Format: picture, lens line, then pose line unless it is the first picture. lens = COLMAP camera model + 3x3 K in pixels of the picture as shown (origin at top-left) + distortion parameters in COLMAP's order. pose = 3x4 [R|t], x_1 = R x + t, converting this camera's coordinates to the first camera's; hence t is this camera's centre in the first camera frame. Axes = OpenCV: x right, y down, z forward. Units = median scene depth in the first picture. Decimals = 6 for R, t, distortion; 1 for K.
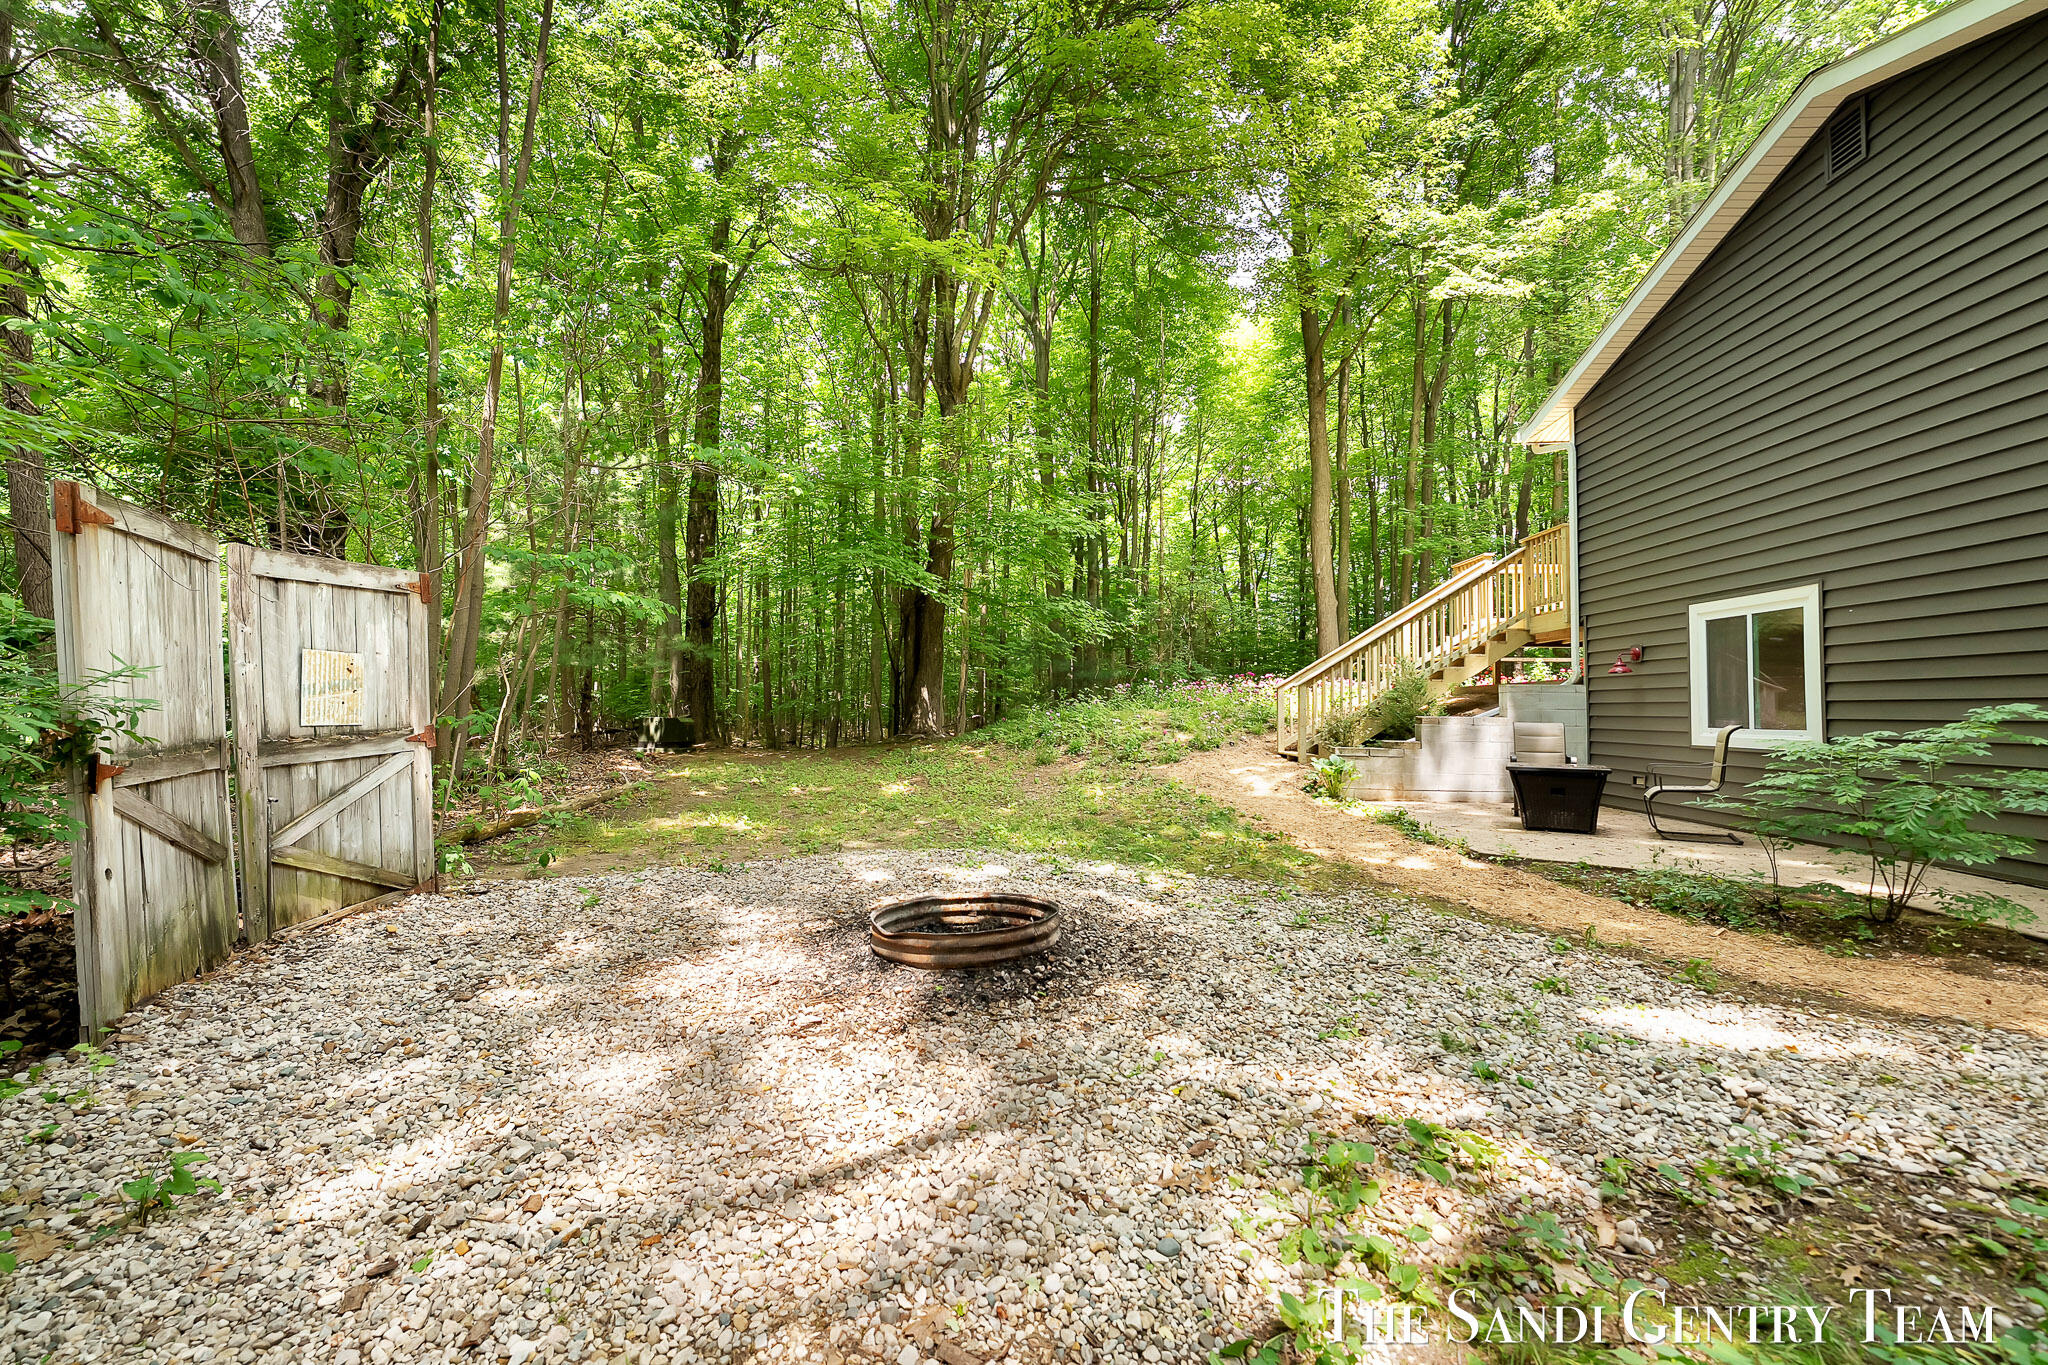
lens RADIAL K [[820.1, 0, 1016.2], [0, 820.1, 682.5], [0, 0, 1]] dist [-0.000536, 0.000150]
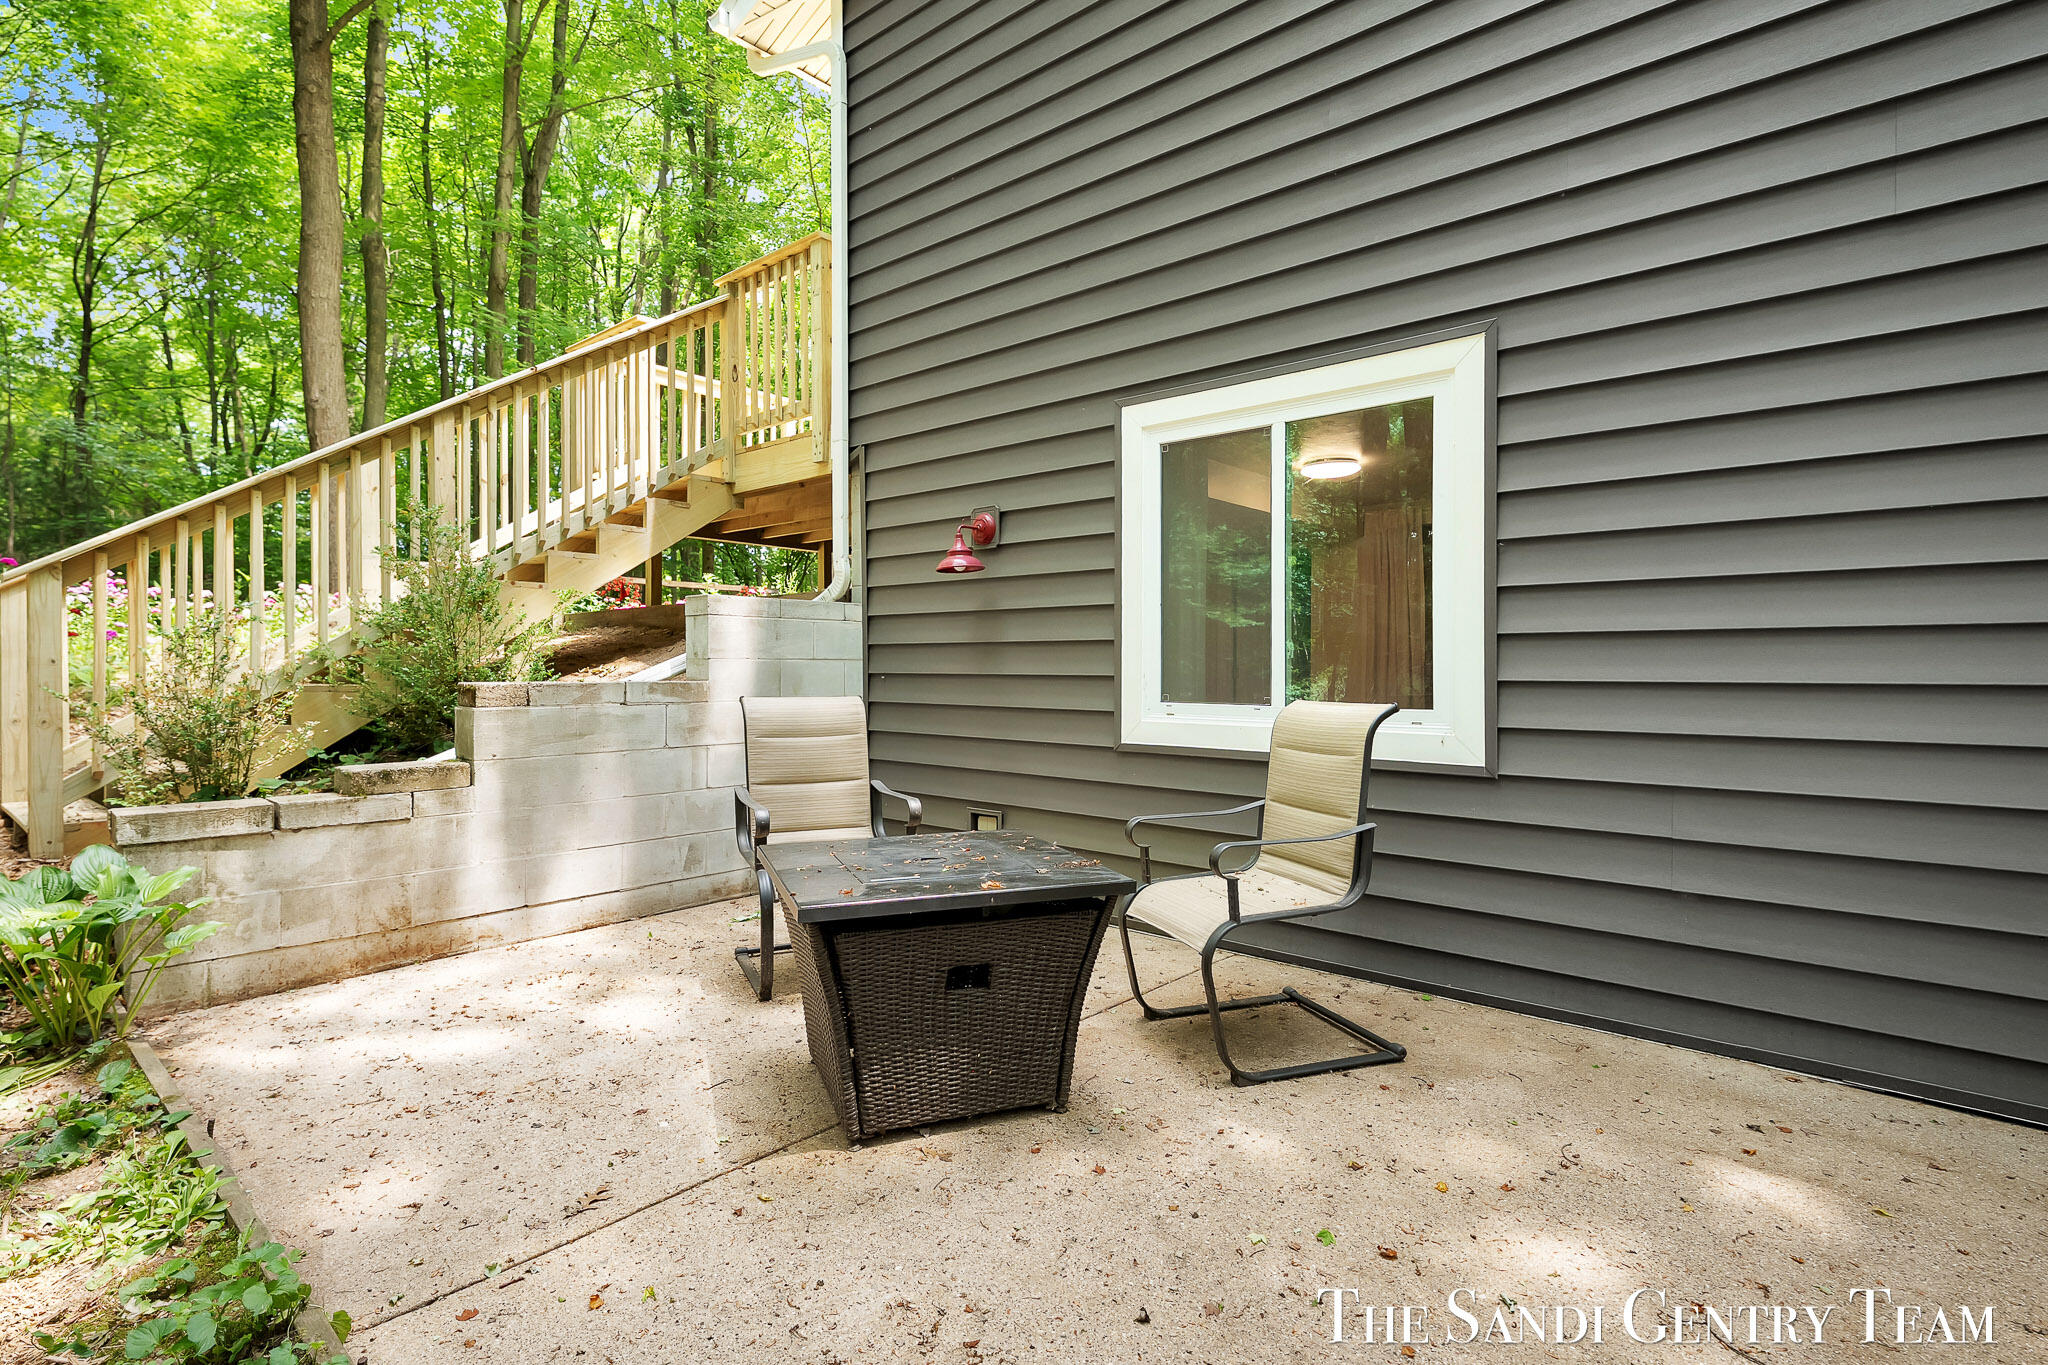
lens RADIAL K [[1014.7, 0, 1018.3], [0, 1014.7, 672.6], [0, 0, 1]] dist [-0.002233, -0.000270]
pose [[0.611898, -0.011215, 0.790858, 0.312706], [-0.021726, 0.999284, 0.030981, 0.020966], [-0.790639, -0.036140, 0.611216, 0.594083]]
